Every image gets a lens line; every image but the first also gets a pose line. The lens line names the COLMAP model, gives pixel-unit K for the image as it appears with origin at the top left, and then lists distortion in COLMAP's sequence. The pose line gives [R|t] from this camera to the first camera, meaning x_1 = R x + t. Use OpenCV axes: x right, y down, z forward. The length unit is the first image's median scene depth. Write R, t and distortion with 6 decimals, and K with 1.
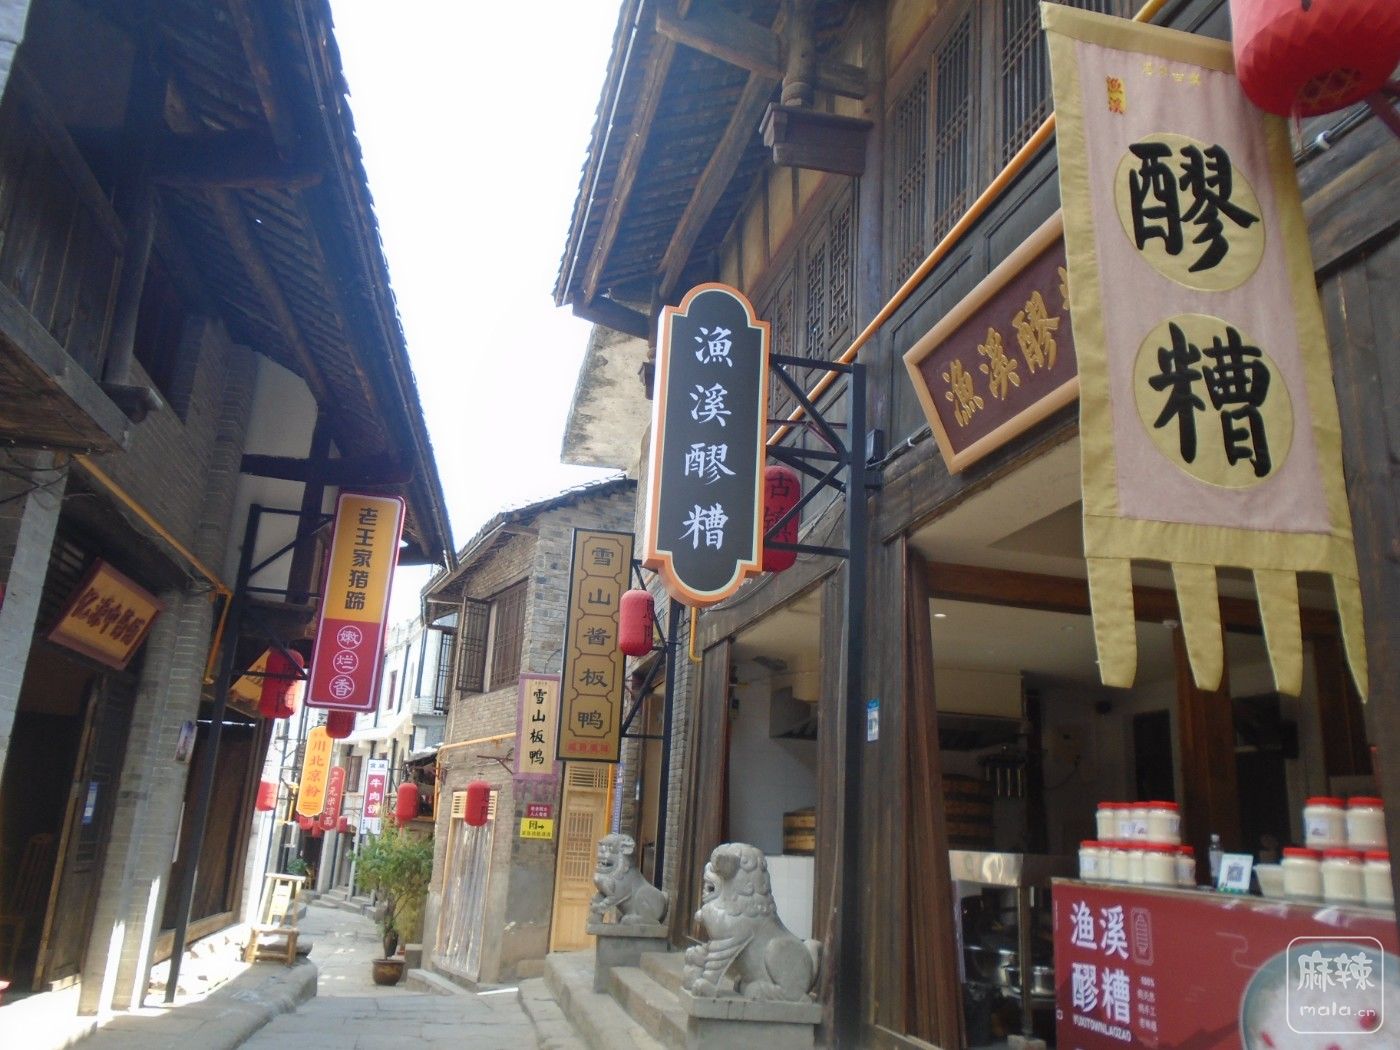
lens RADIAL K [[1102.6, 0, 696.4], [0, 1102.6, 522.2], [0, 0, 1]] dist [0.000267, -0.001513]
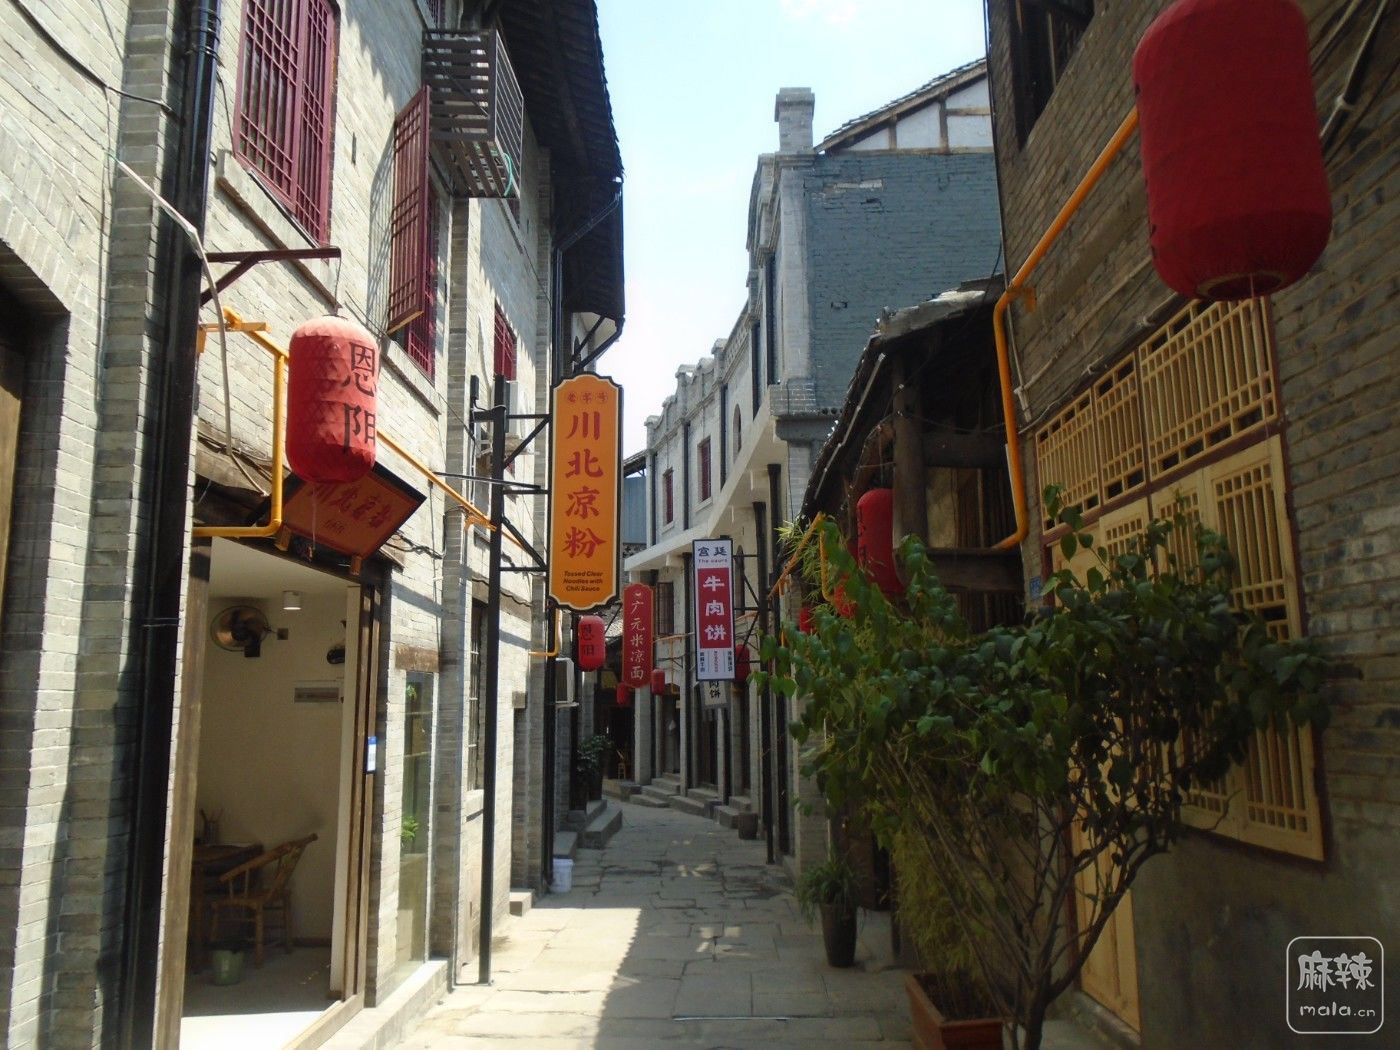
lens RADIAL K [[1102.6, 0, 699.4], [0, 1102.6, 523.3], [0, 0, 1]] dist [0.000267, -0.001513]
pose [[0.965253, -0.103099, -0.240120, -0.136954], [0.128980, 0.987120, 0.094652, 0.128183], [0.227269, -0.122334, 0.966118, 0.403934]]
